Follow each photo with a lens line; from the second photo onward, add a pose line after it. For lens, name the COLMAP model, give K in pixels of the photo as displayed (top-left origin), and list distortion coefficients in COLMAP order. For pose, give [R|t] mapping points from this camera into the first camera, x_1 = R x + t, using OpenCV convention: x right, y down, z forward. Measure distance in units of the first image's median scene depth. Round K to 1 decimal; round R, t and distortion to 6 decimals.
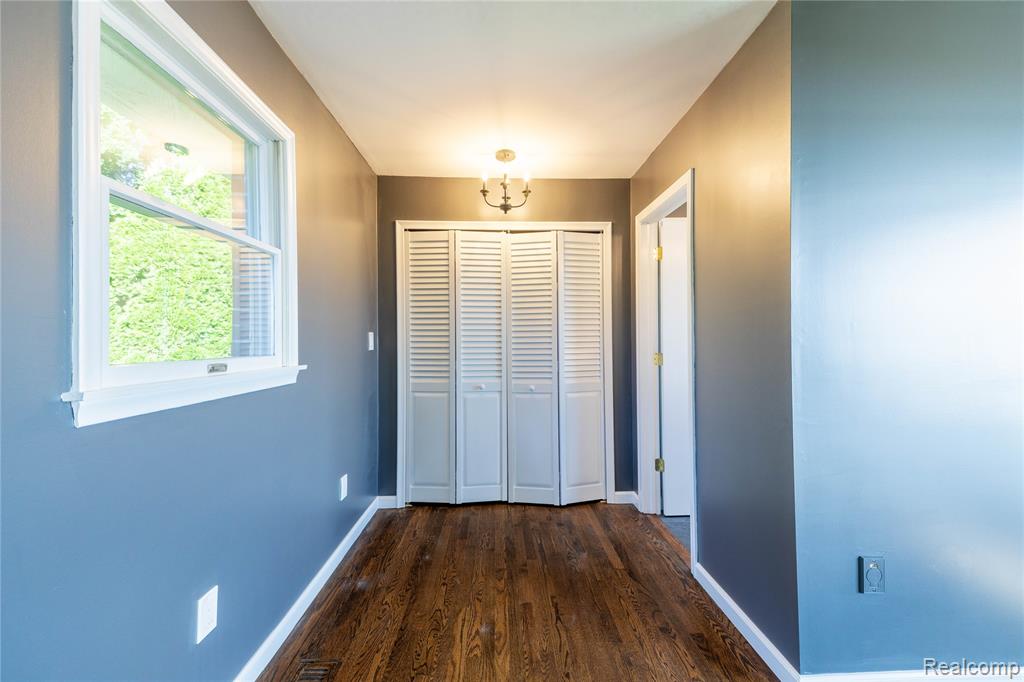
lens RADIAL K [[421.8, 0, 514.4], [0, 421.8, 337.5], [0, 0, 1]] dist [0.039787, -0.008865]
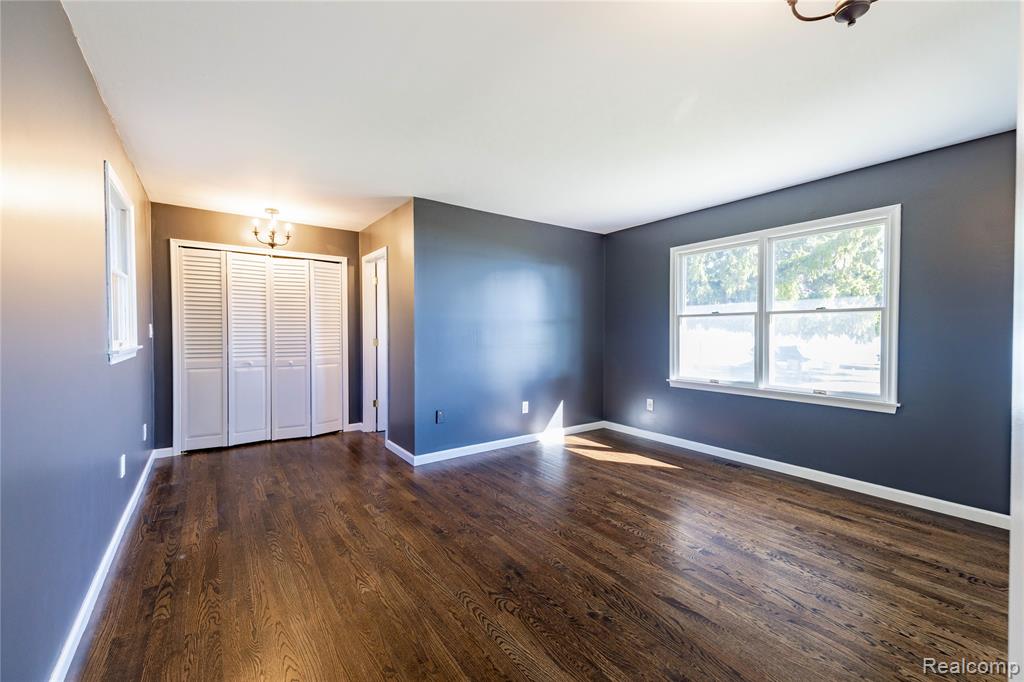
lens RADIAL K [[421.8, 0, 516.0], [0, 421.8, 337.3], [0, 0, 1]] dist [0.039787, -0.008865]
pose [[0.837290, -0.001848, 0.546756, -0.116580], [-0.010737, 0.999746, 0.019822, -0.009731], [-0.546654, -0.022467, 0.837057, -0.710193]]
